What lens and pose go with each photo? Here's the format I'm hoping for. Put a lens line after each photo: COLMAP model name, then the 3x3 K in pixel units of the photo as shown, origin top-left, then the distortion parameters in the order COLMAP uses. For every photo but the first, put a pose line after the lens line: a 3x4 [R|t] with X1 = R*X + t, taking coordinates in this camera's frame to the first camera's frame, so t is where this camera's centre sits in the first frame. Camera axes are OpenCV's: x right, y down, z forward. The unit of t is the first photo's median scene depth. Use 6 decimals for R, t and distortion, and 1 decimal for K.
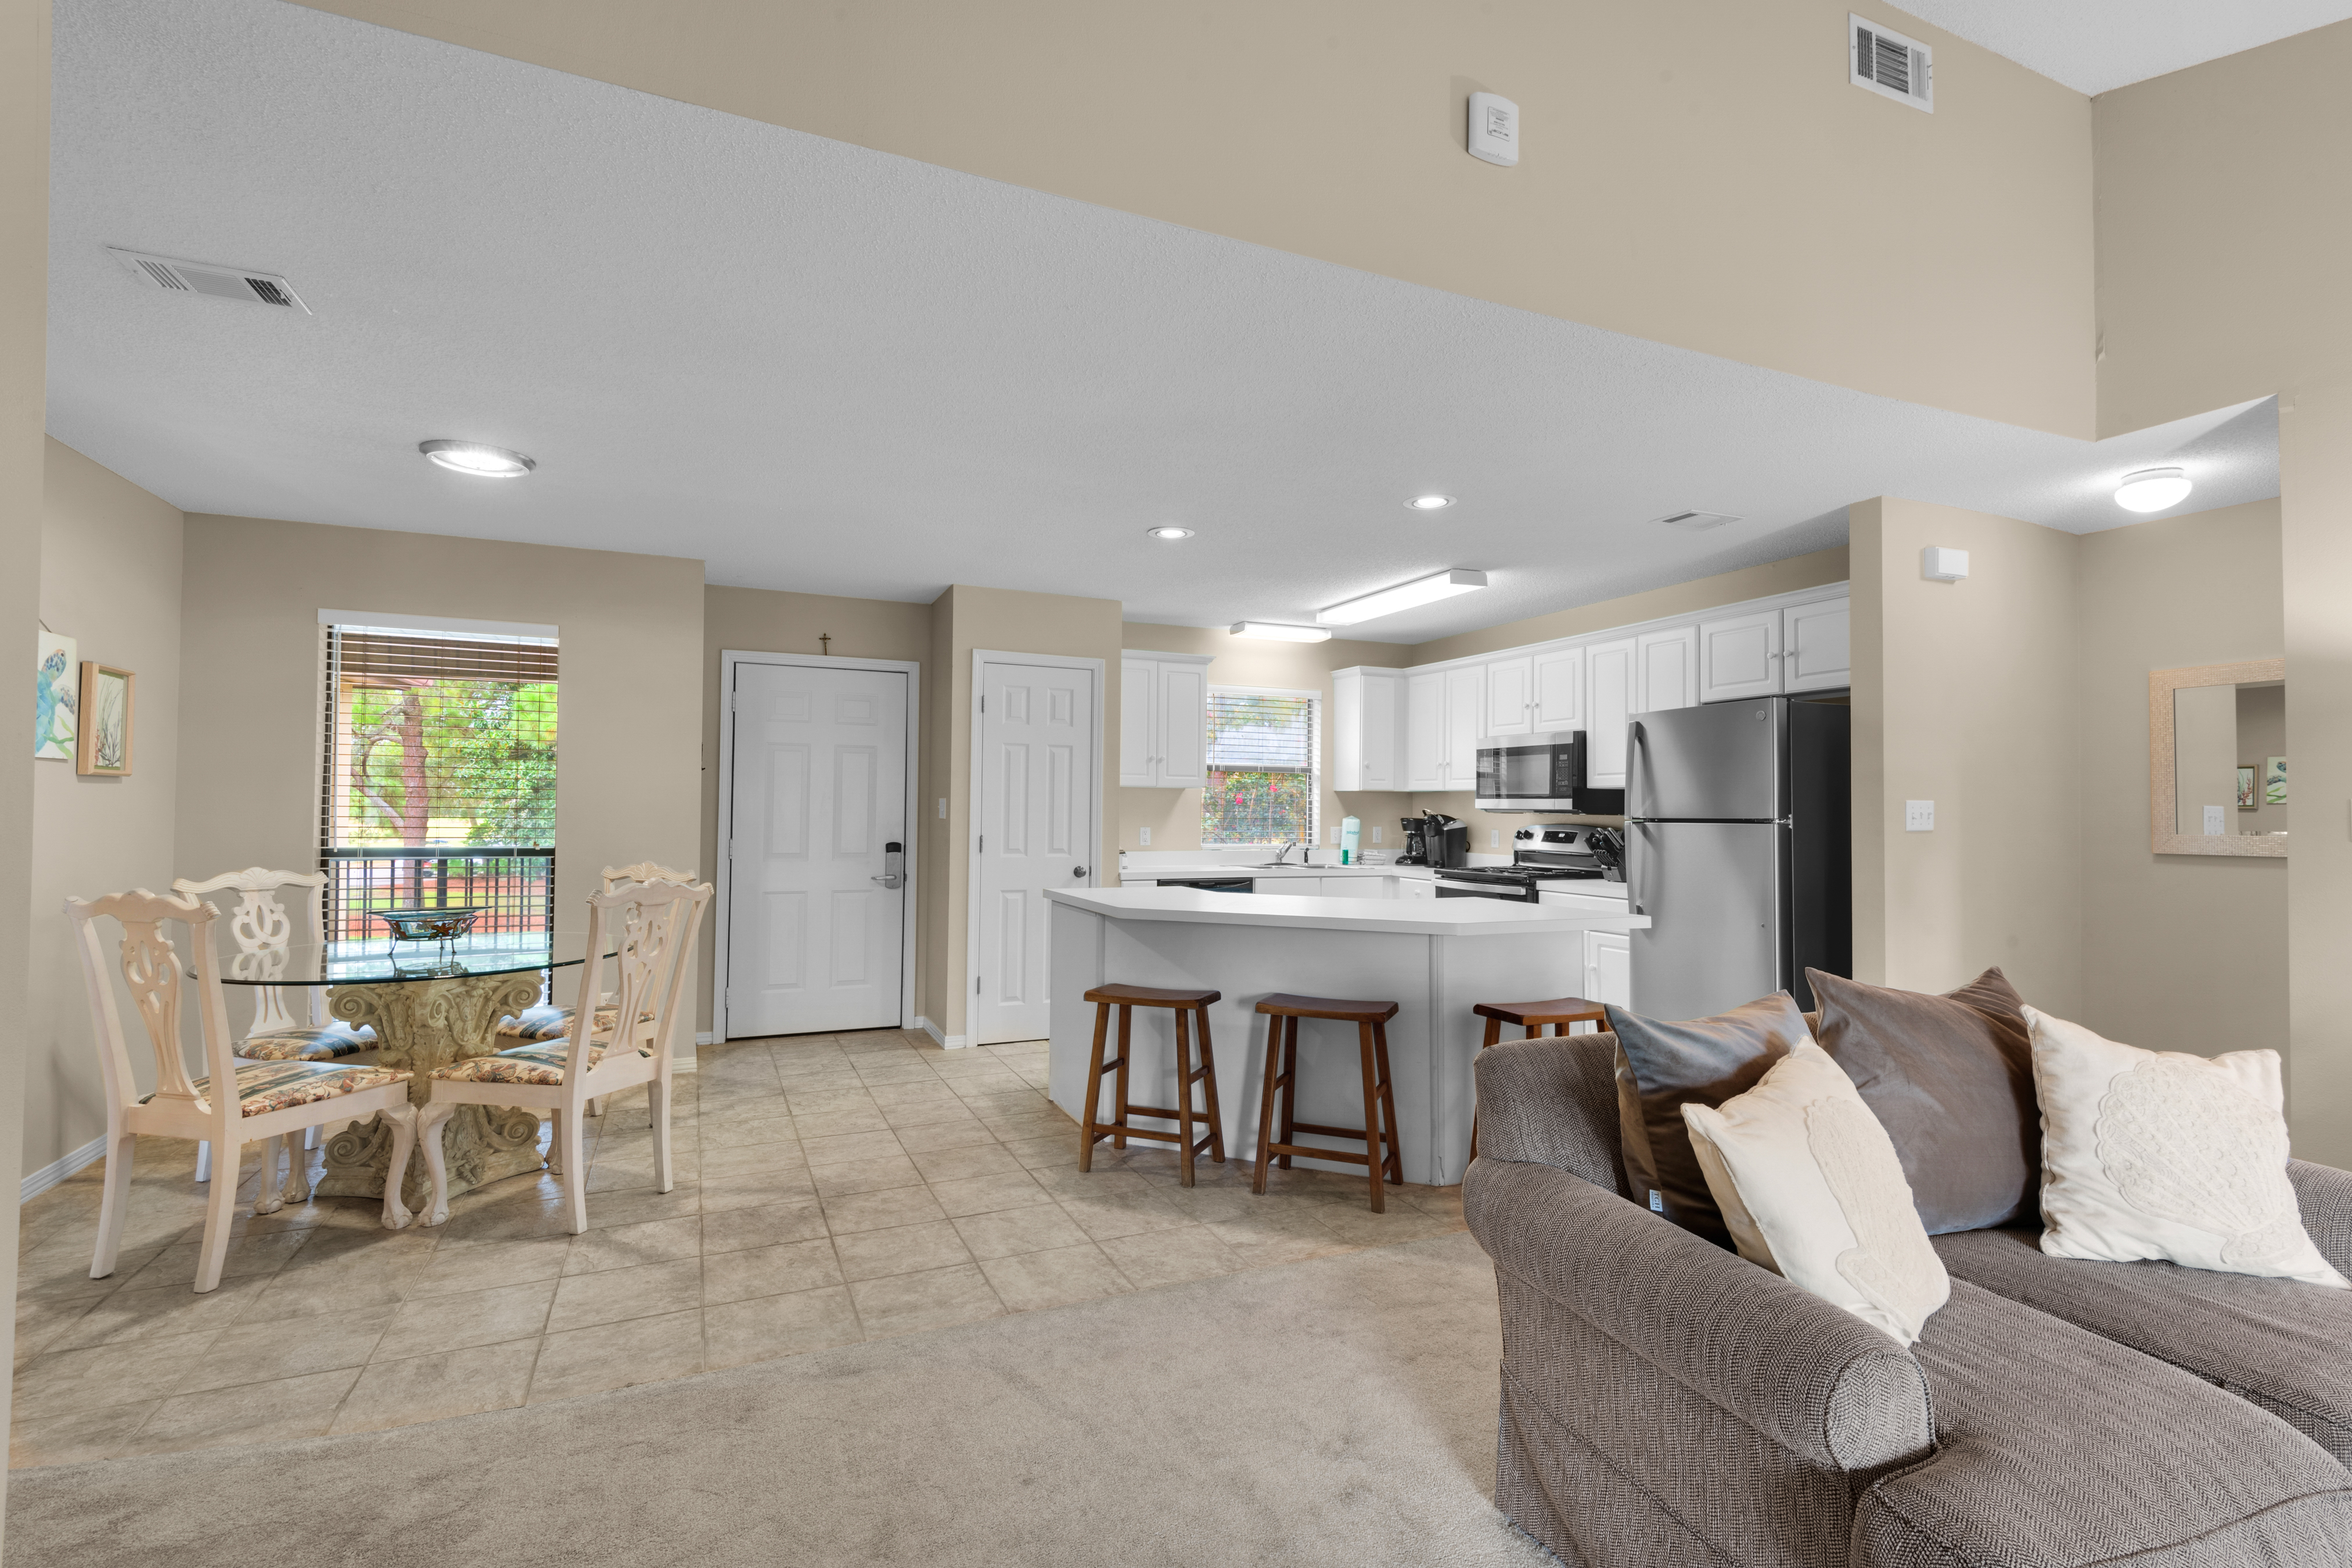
lens RADIAL K [[1048.4, 0, 1175.3], [0, 1048.4, 788.6], [0, 0, 1]] dist [0.035946, -0.020401]
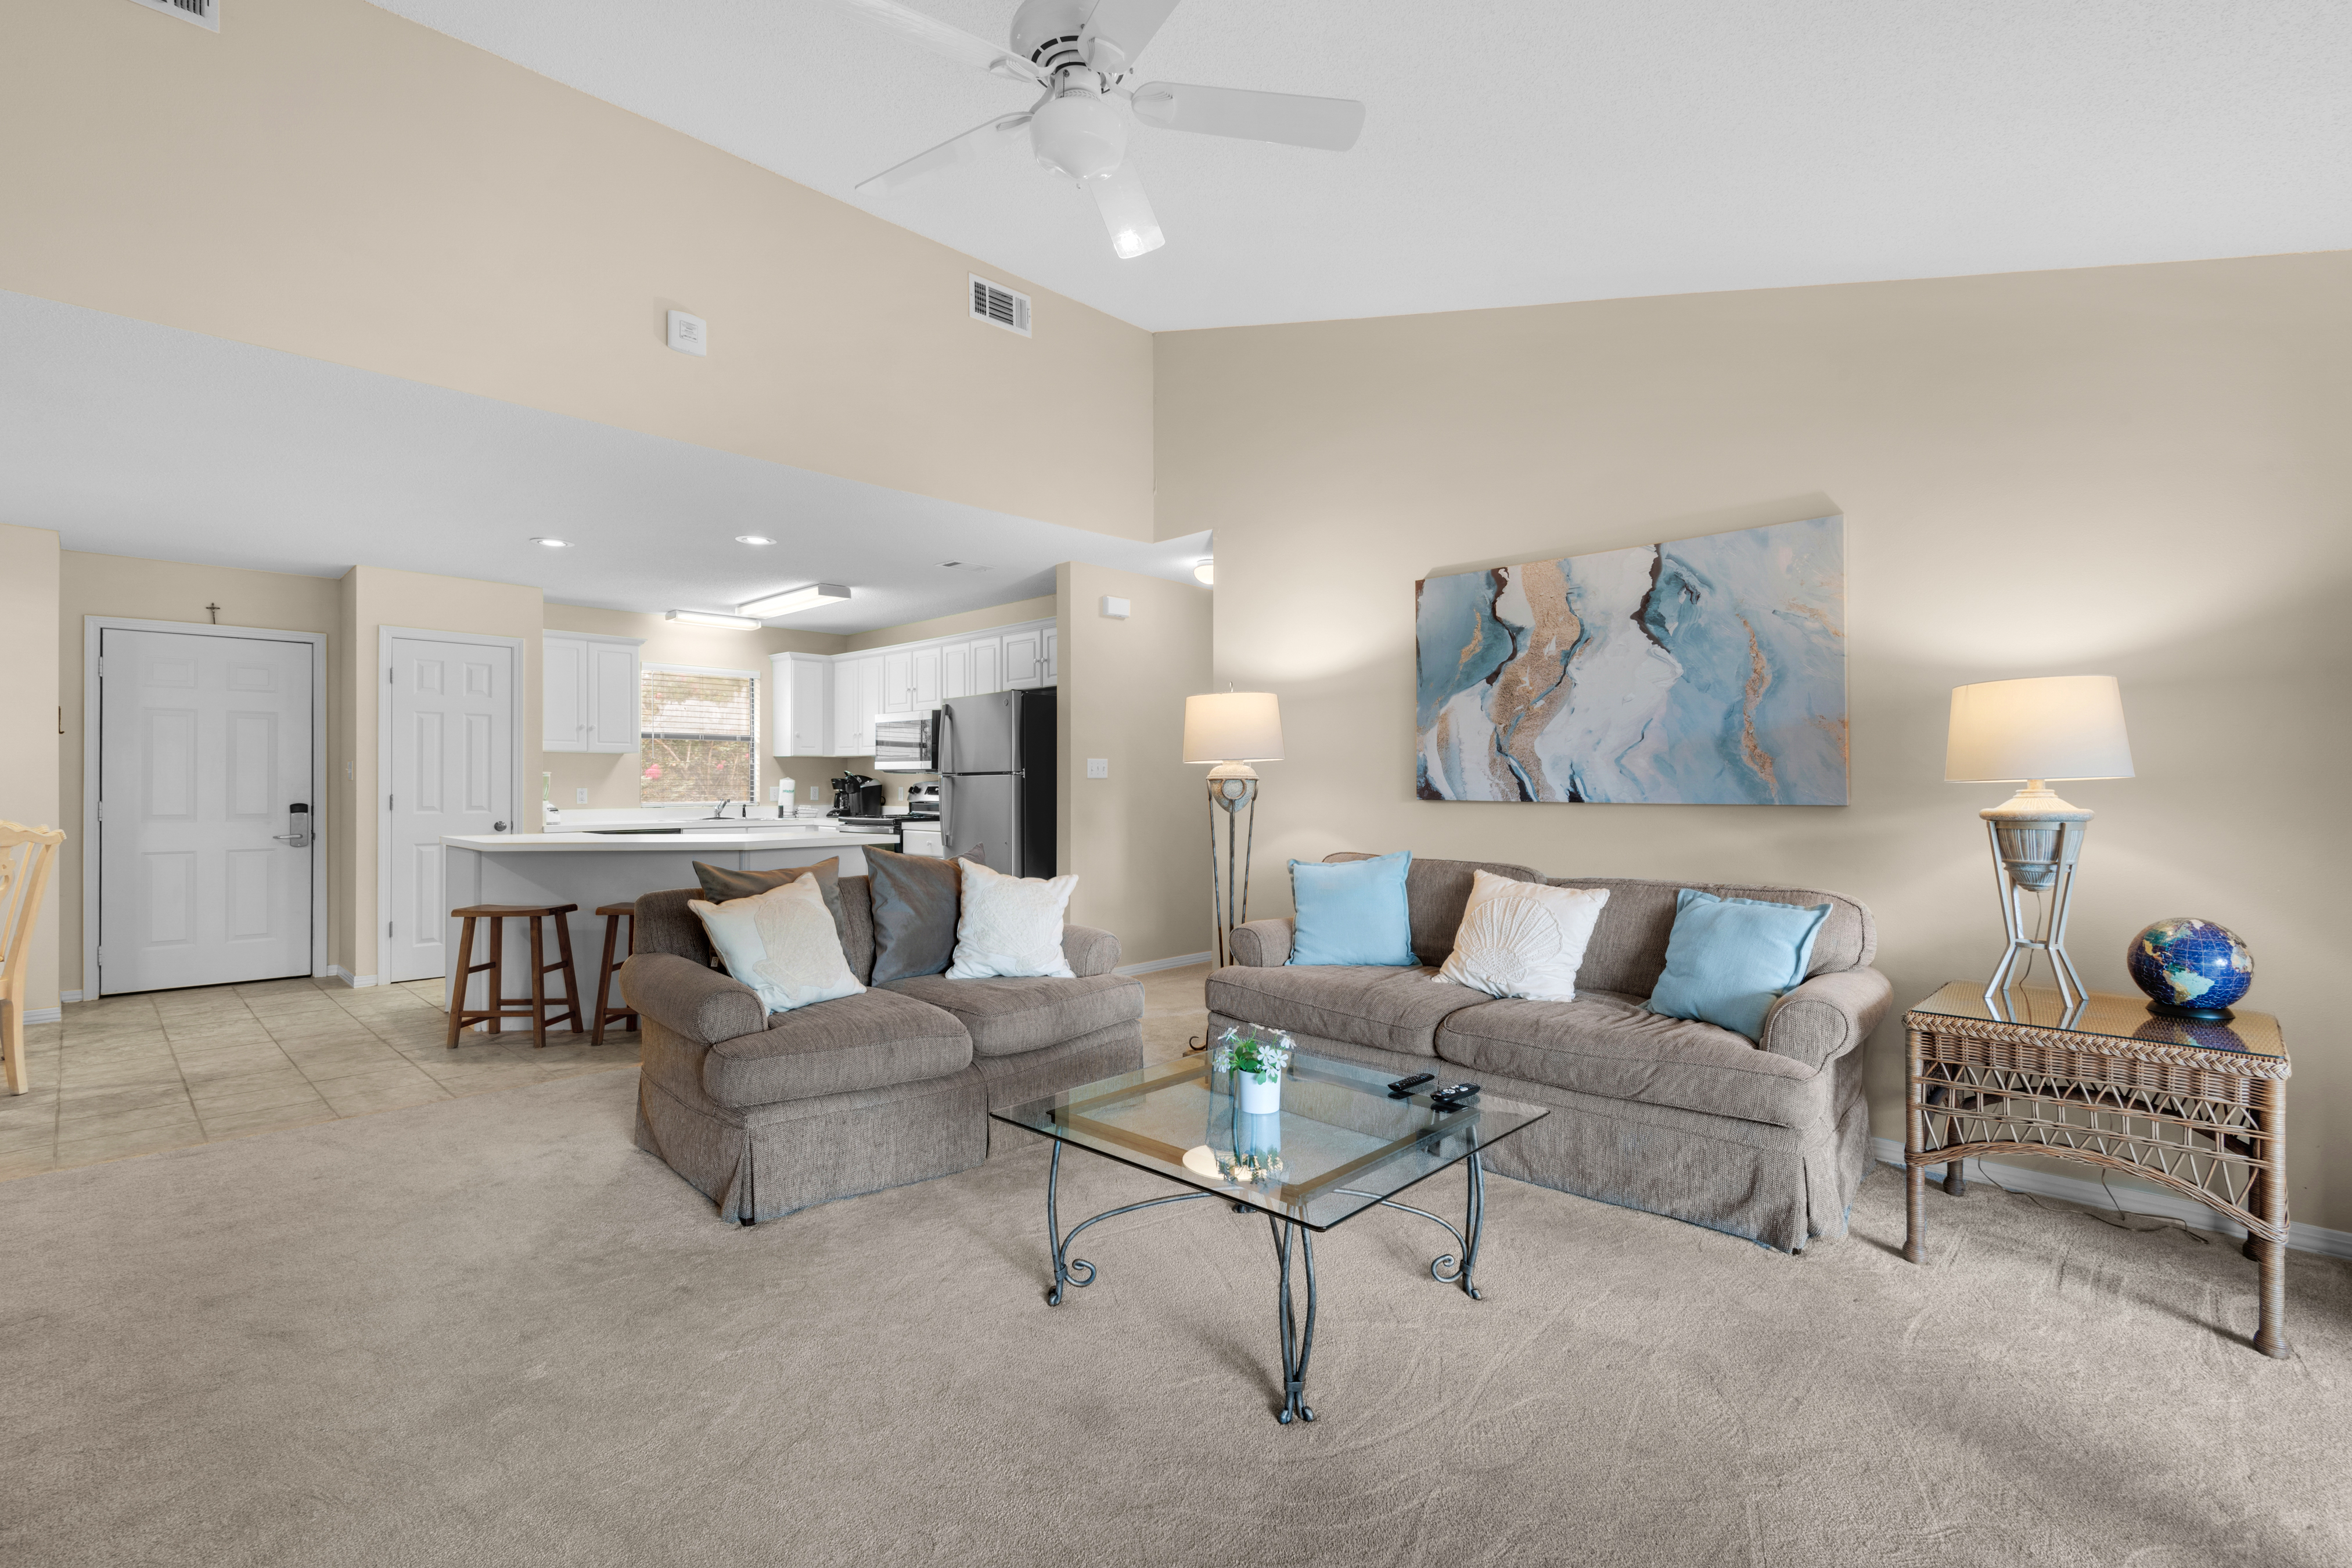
lens RADIAL K [[1048.4, 0, 1175.3], [0, 1048.4, 788.6], [0, 0, 1]] dist [0.035946, -0.020401]
pose [[0.931583, -0.011141, 0.363357, 0.203955], [0.001931, 0.999668, 0.025700, 0.012687], [-0.363523, -0.023240, 0.931295, -0.394968]]
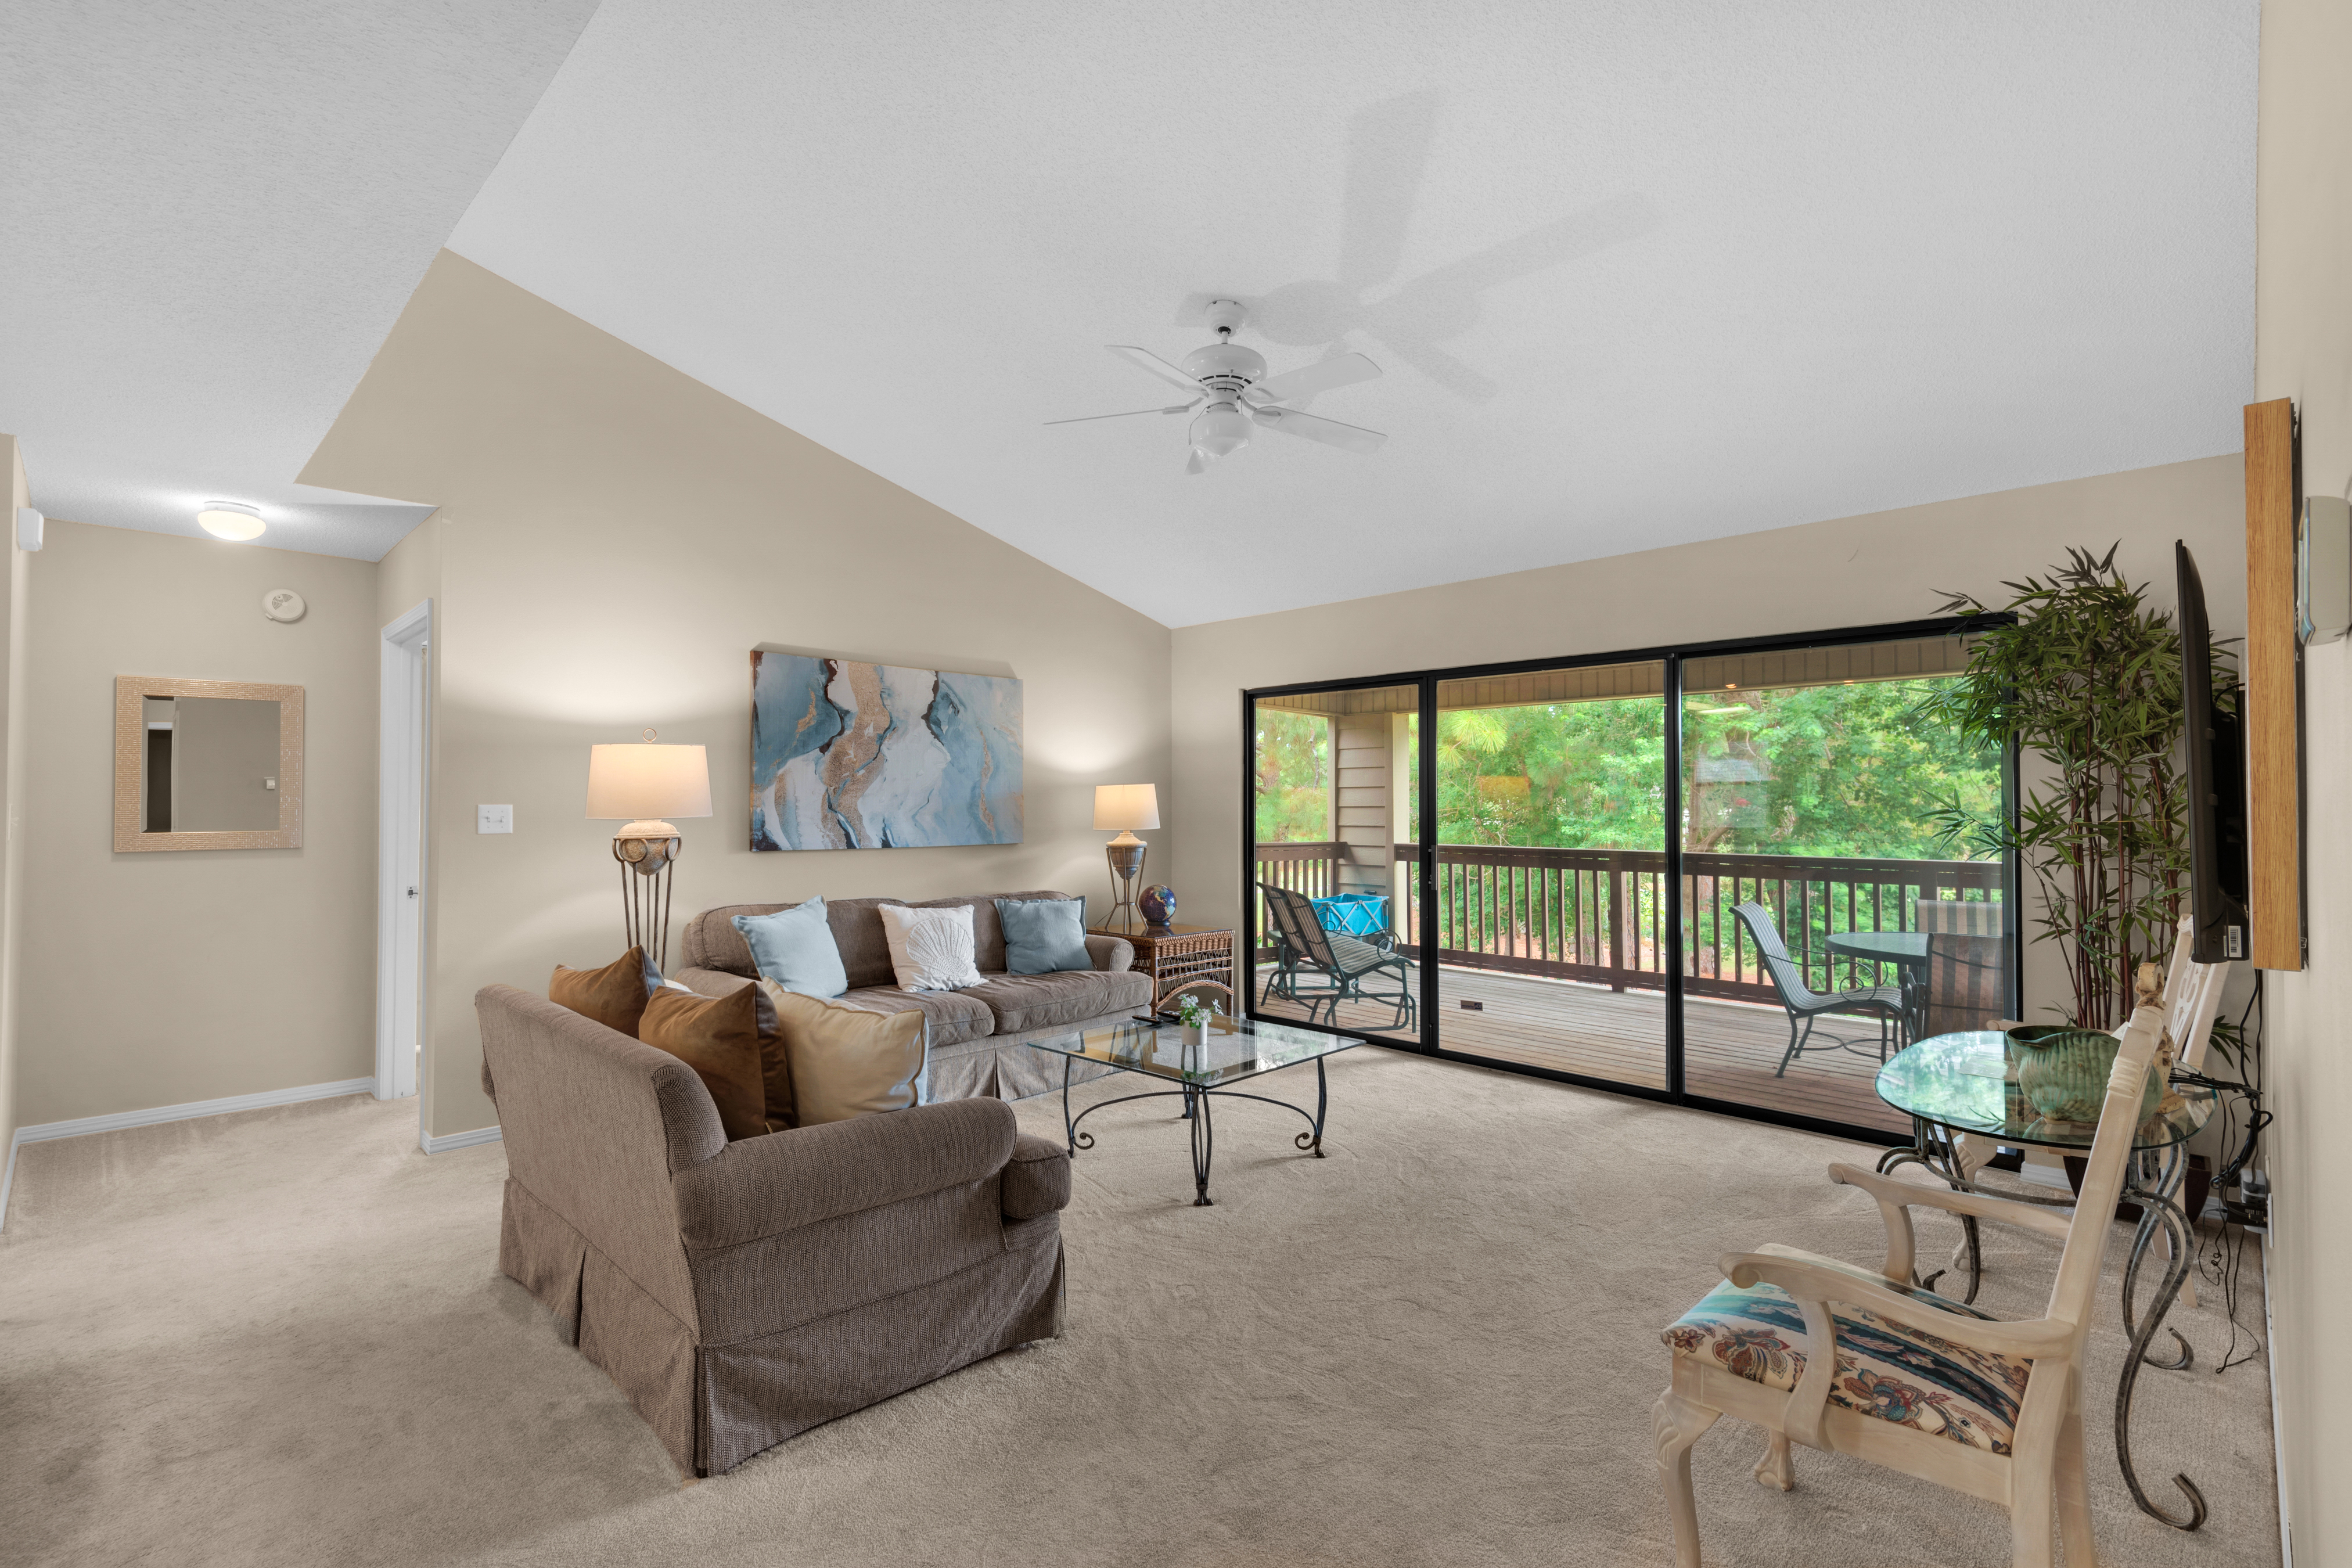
lens RADIAL K [[1048.4, 0, 1175.3], [0, 1048.4, 788.6], [0, 0, 1]] dist [0.035946, -0.020401]
pose [[-0.348250, -0.000276, 0.937402, -0.321232], [-0.027272, 0.999580, -0.009838, -0.013067], [-0.937005, -0.028991, -0.348111, 0.321699]]
